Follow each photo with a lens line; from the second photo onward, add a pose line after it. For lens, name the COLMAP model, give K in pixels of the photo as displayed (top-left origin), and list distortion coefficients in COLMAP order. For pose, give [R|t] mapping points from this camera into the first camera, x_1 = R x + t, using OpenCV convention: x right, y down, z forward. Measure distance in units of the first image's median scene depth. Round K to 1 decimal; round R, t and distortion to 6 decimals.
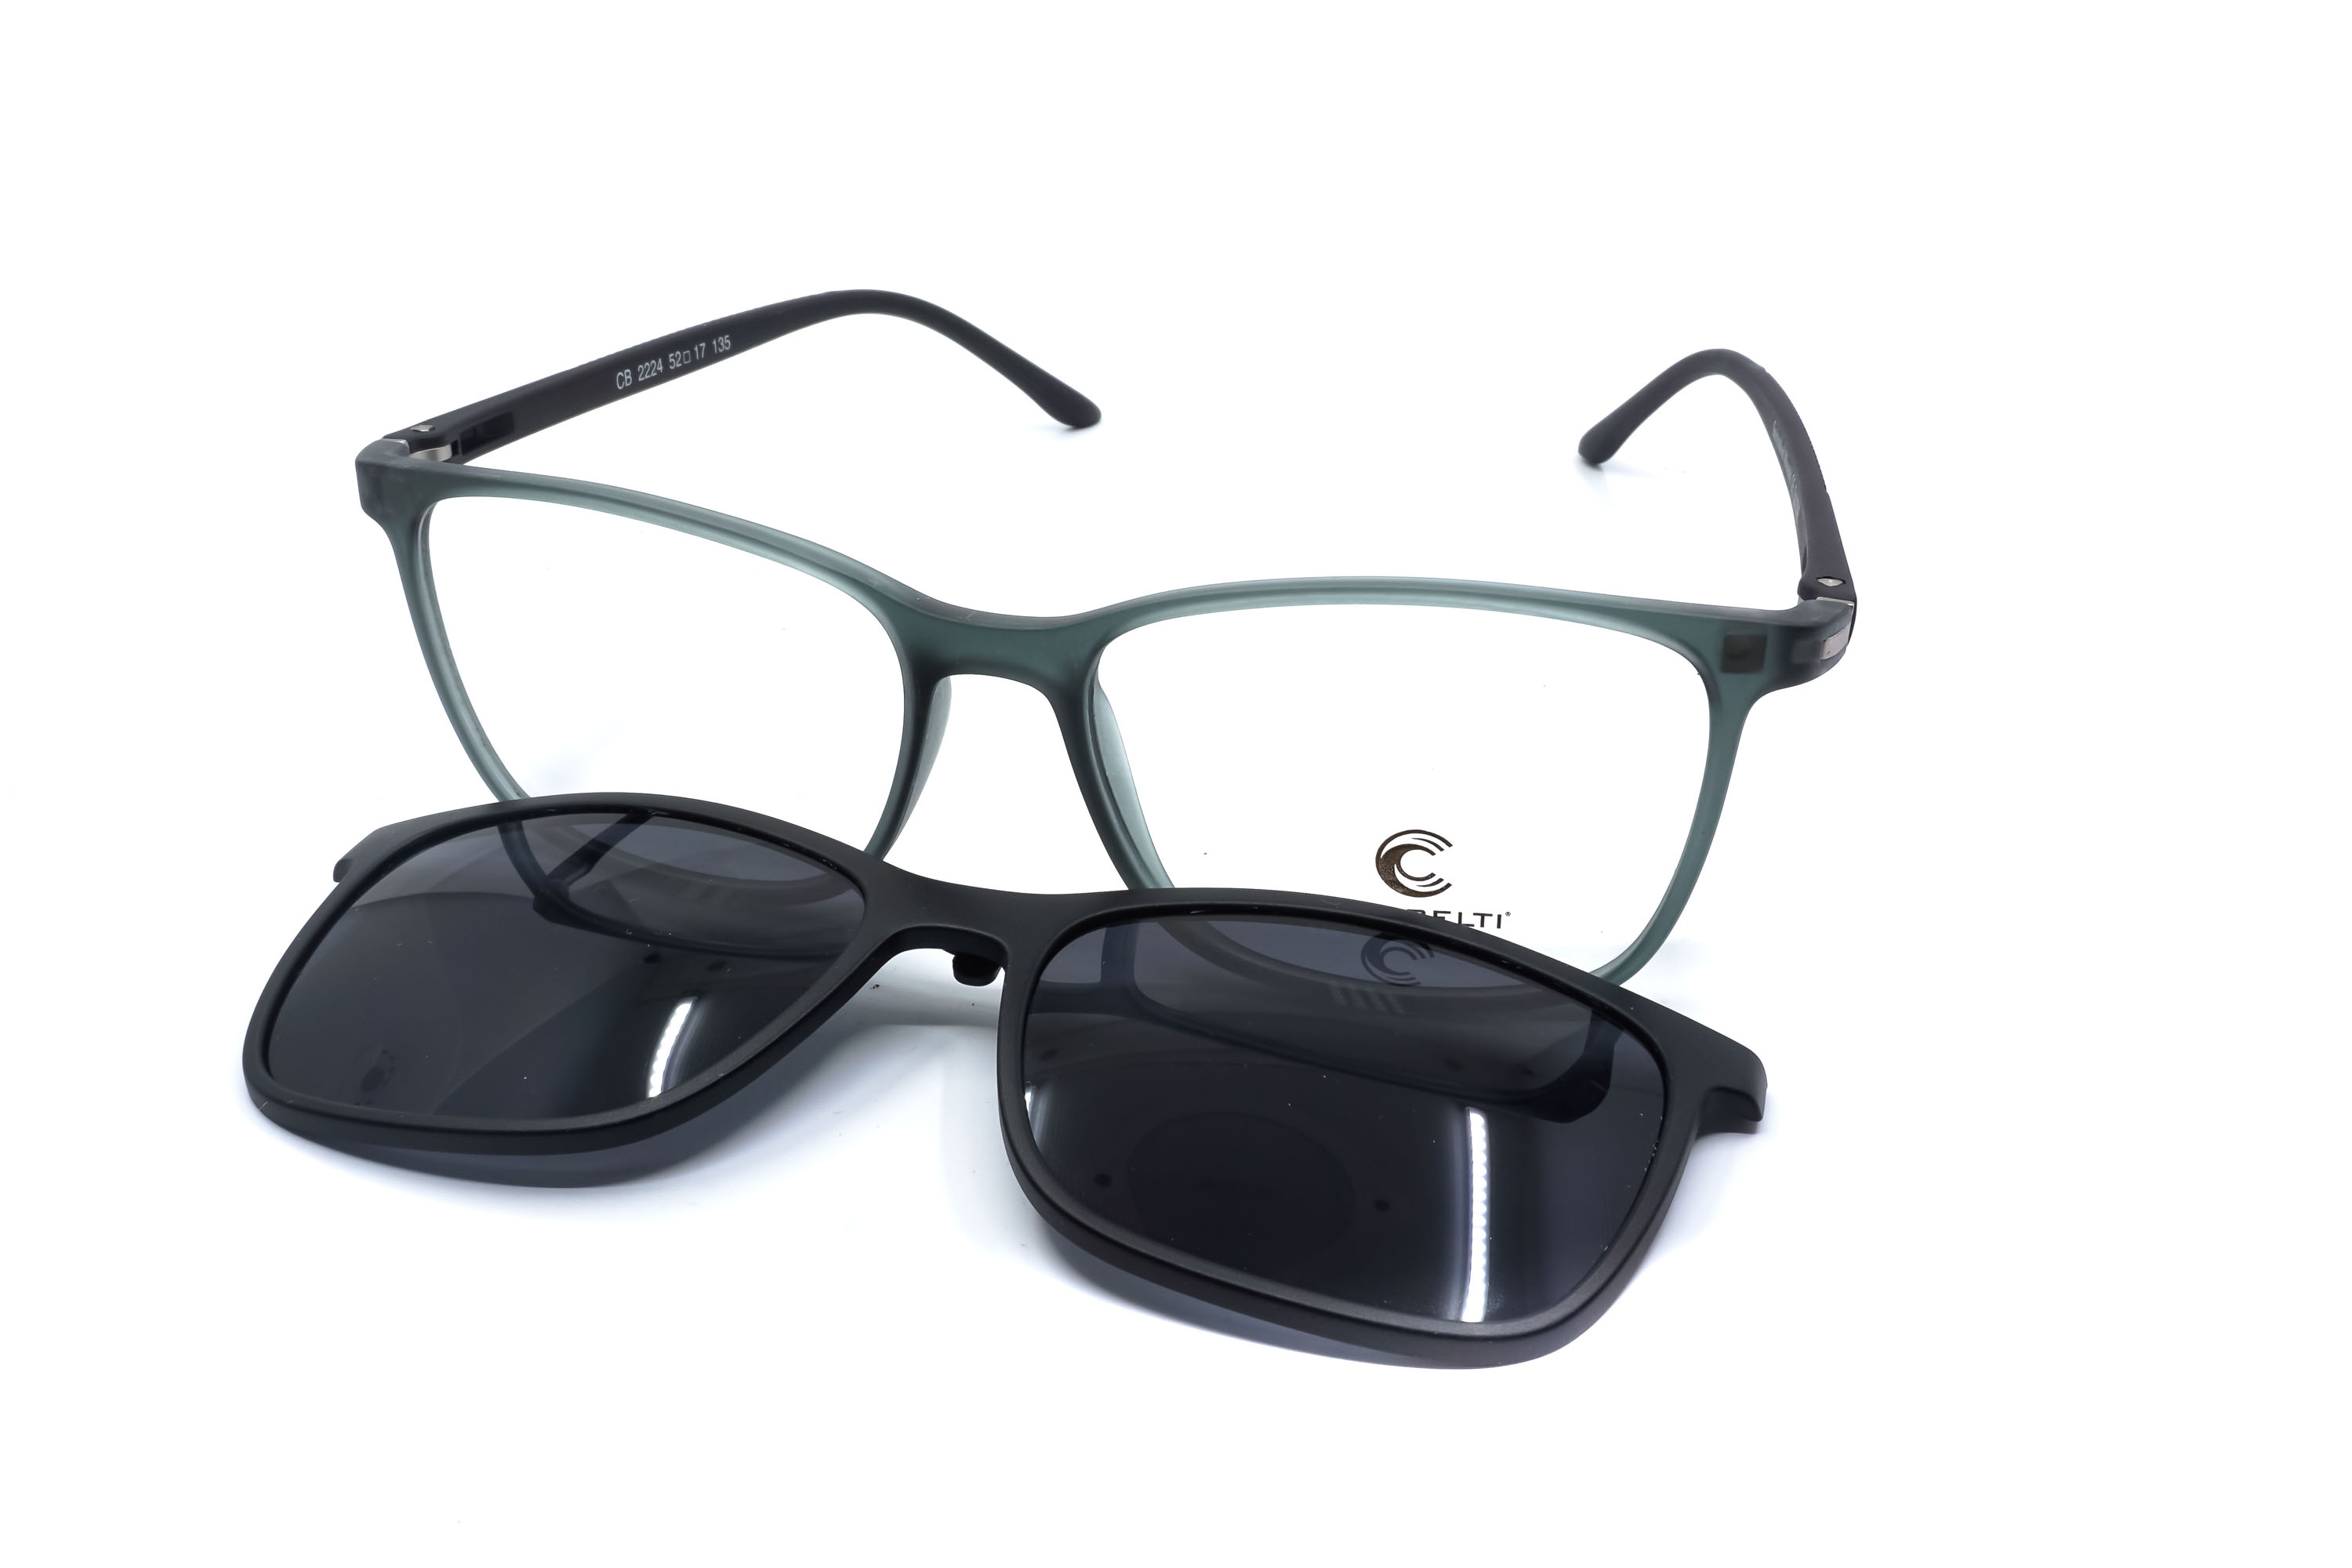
lens RADIAL K [[2291.8, 0, 1127.5], [0, 2291.8, 784.4], [0, 0, 1]] dist [-0.004276, -0.004940]
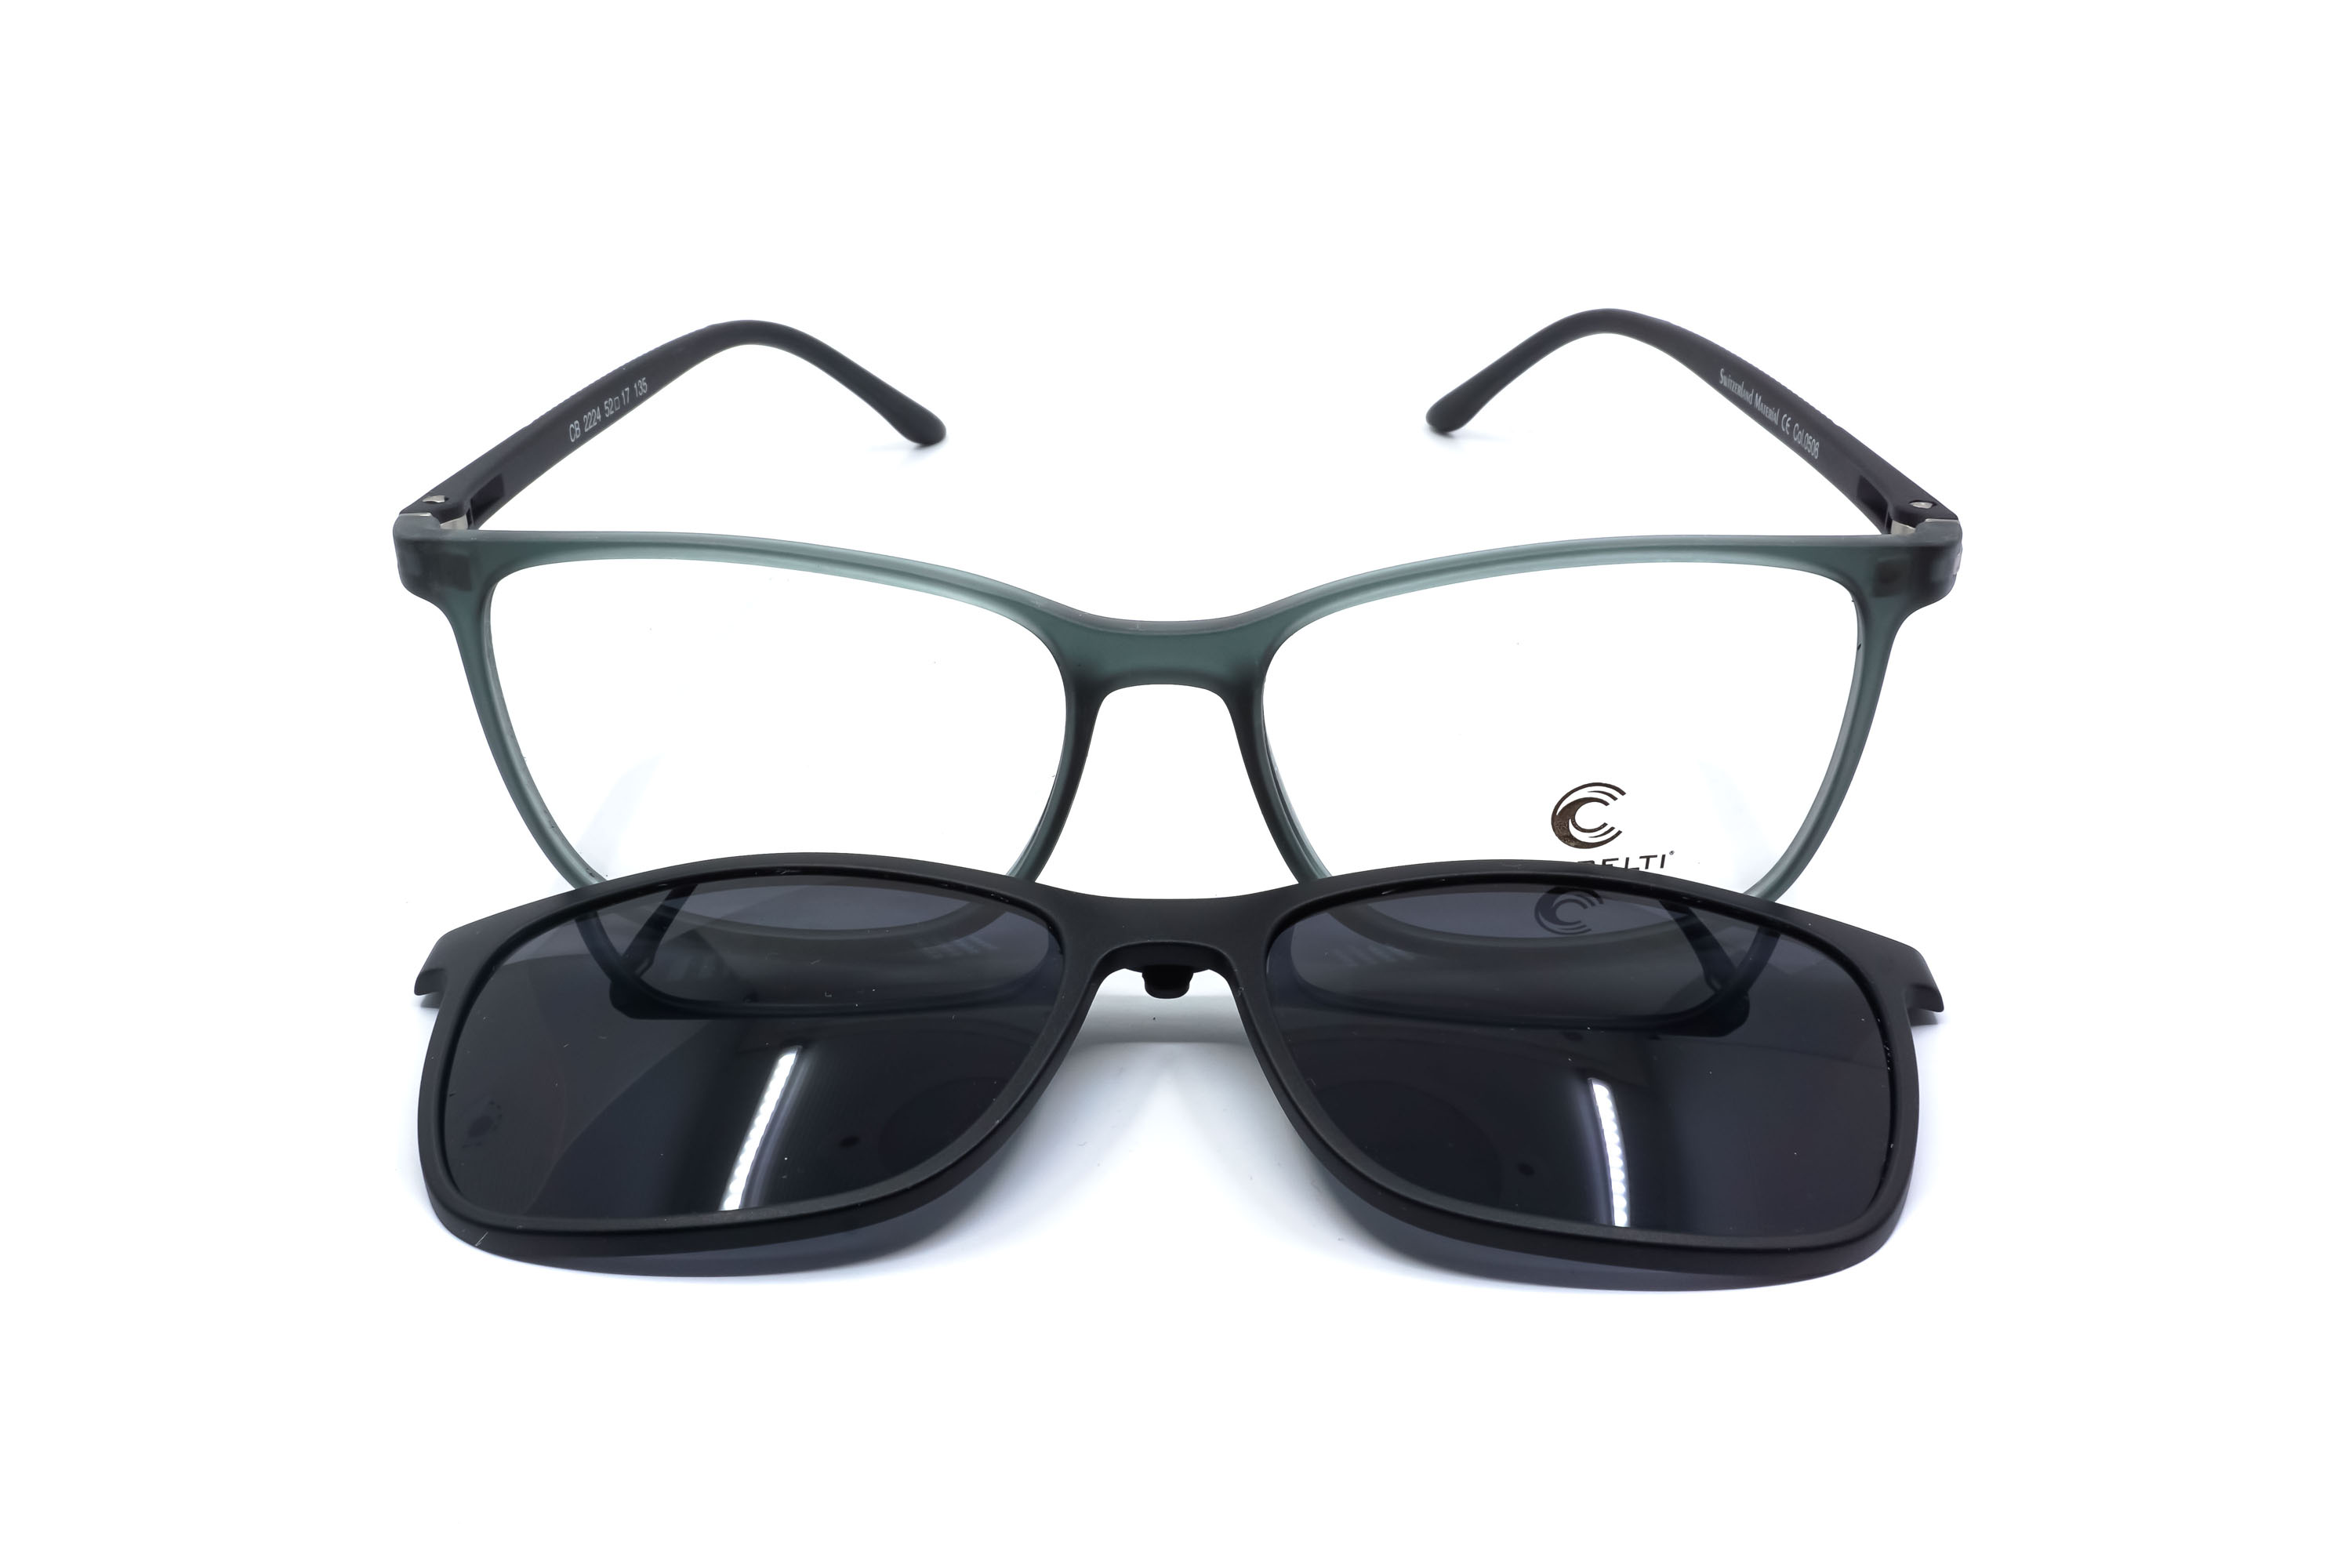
lens RADIAL K [[2313.5, 0, 1176.0], [0, 2313.5, 784.0], [0, 0, 1]] dist [-0.015666, -0.007317]
pose [[0.961713, -0.128342, 0.242149, -0.296395], [0.129810, 0.991489, 0.009953, -0.013934], [-0.241366, 0.021861, 0.970188, 0.031884]]
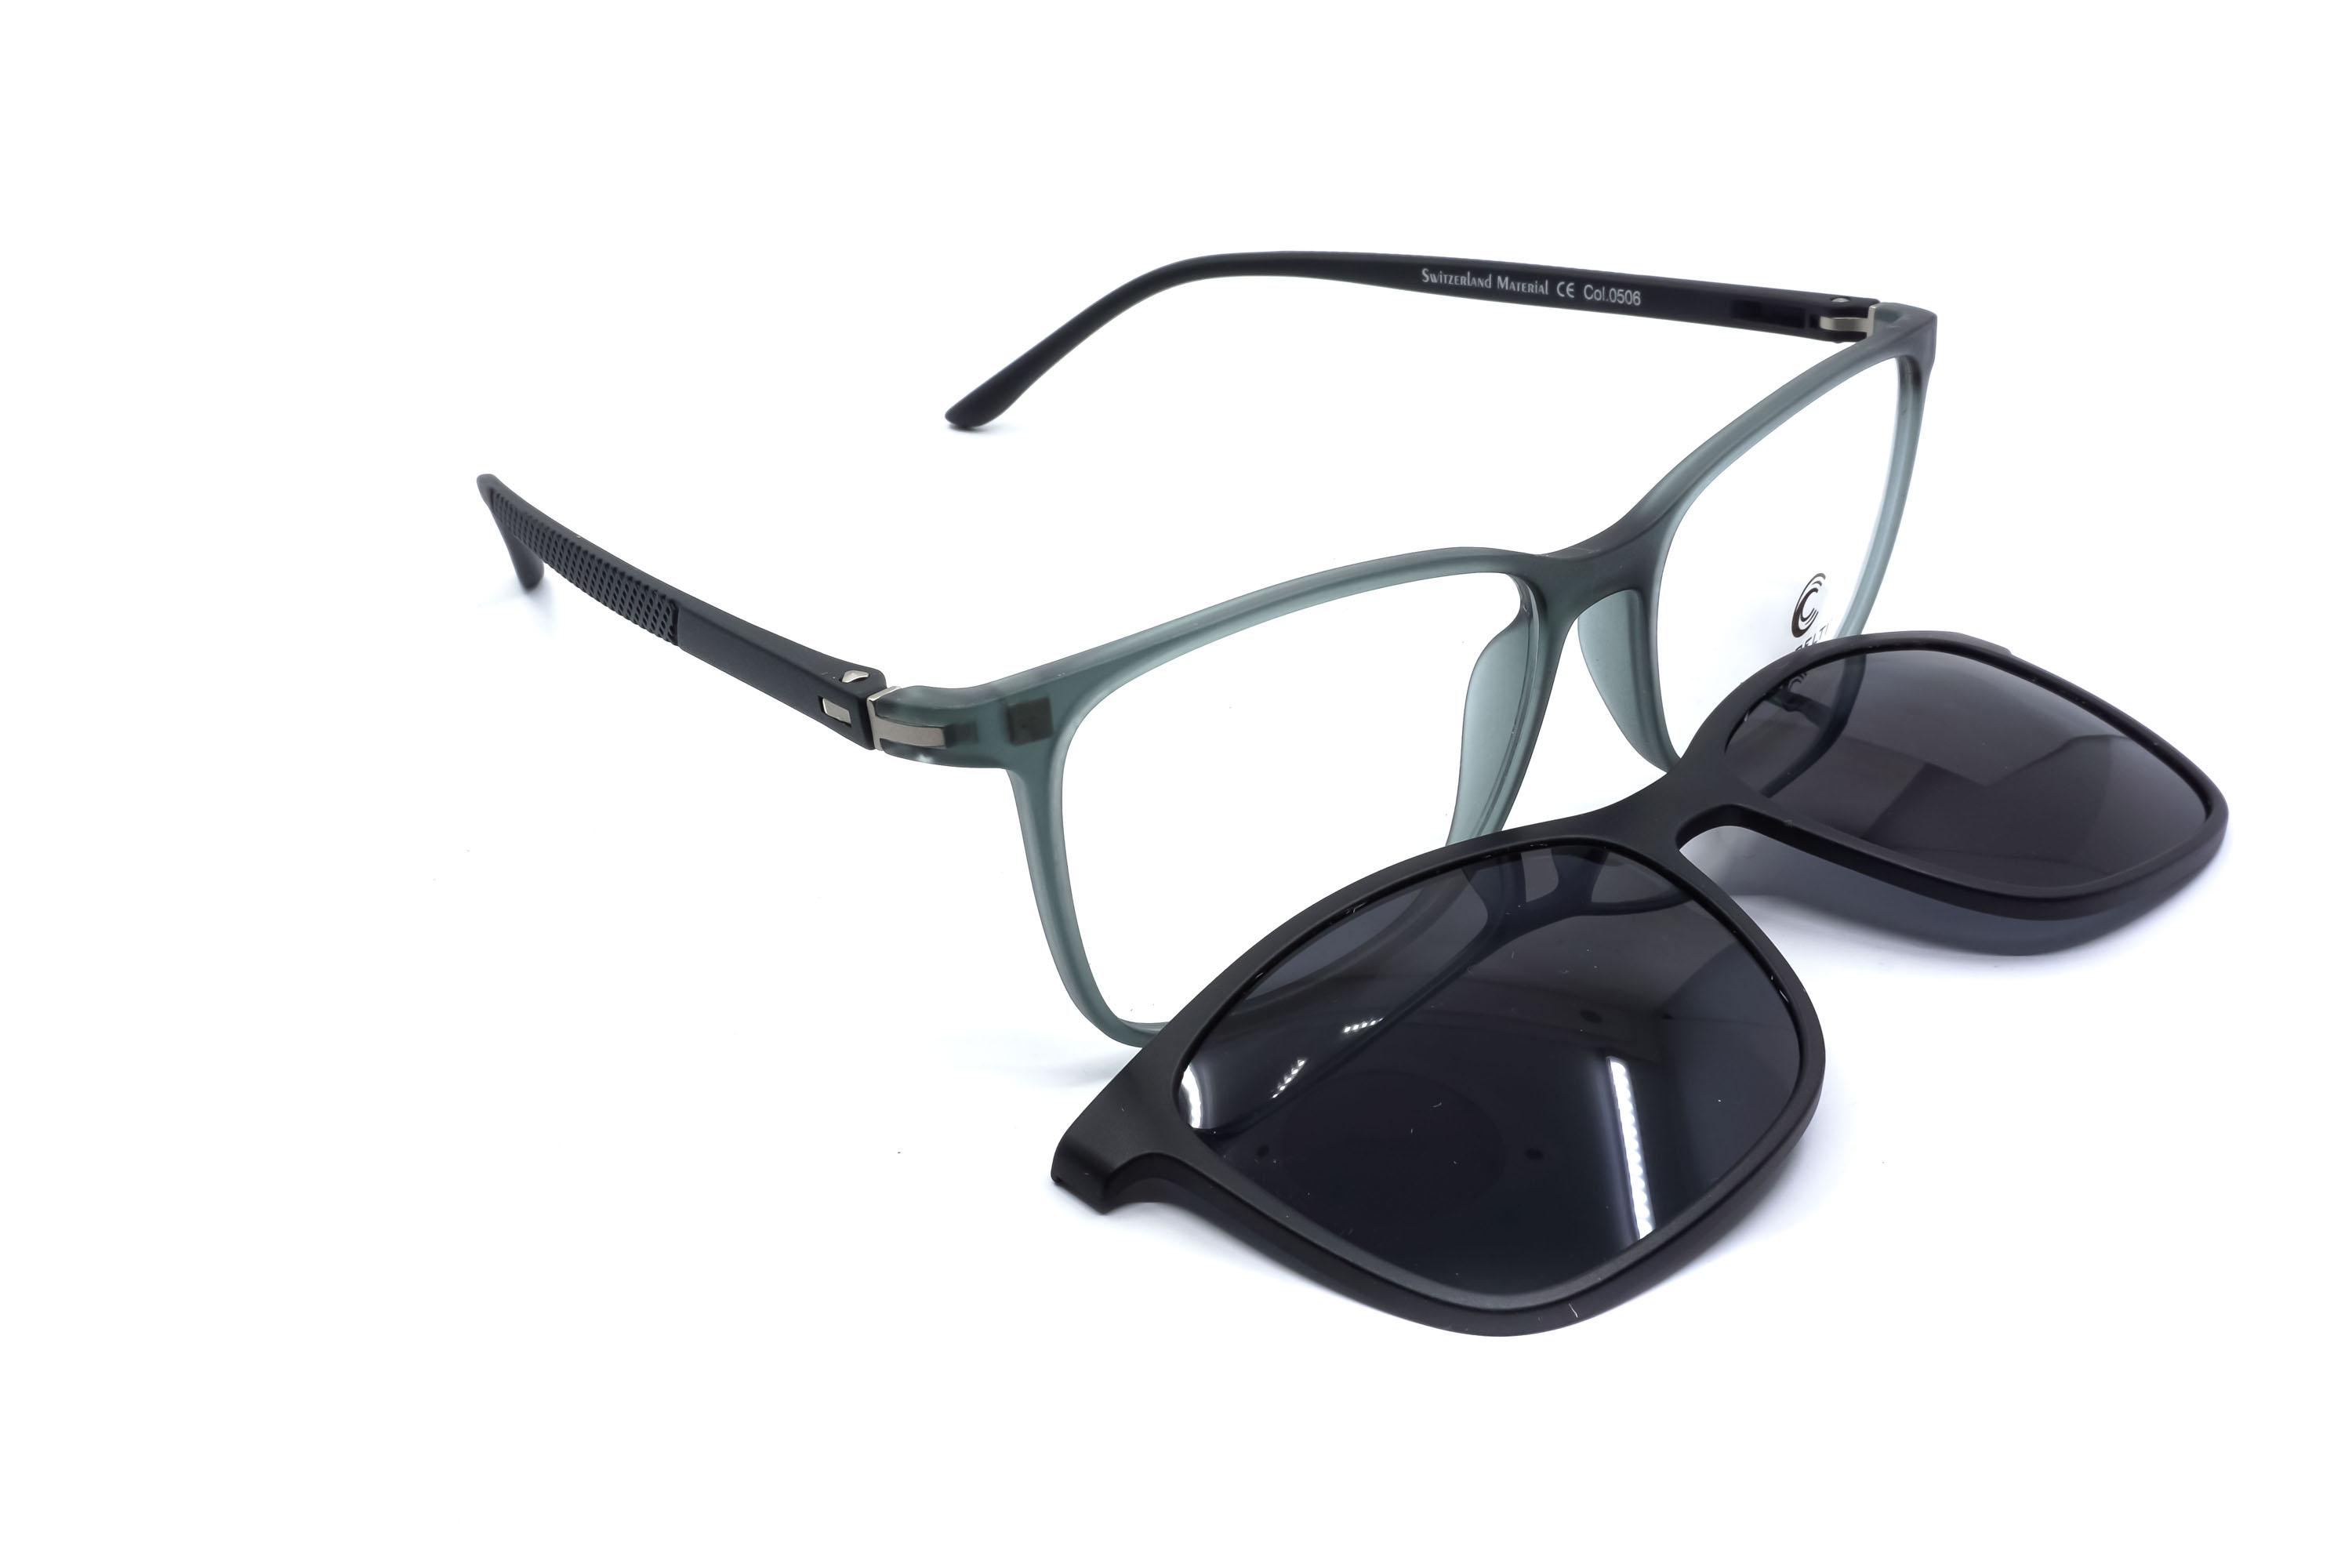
lens RADIAL K [[2313.5, 0, 1176.0], [0, 2313.5, 784.0], [0, 0, 1]] dist [-0.015666, -0.007317]
pose [[0.494674, -0.416342, 0.762861, -0.991852], [0.434024, 0.878831, 0.198193, -0.264970], [-0.752941, 0.233059, 0.615437, 0.504788]]
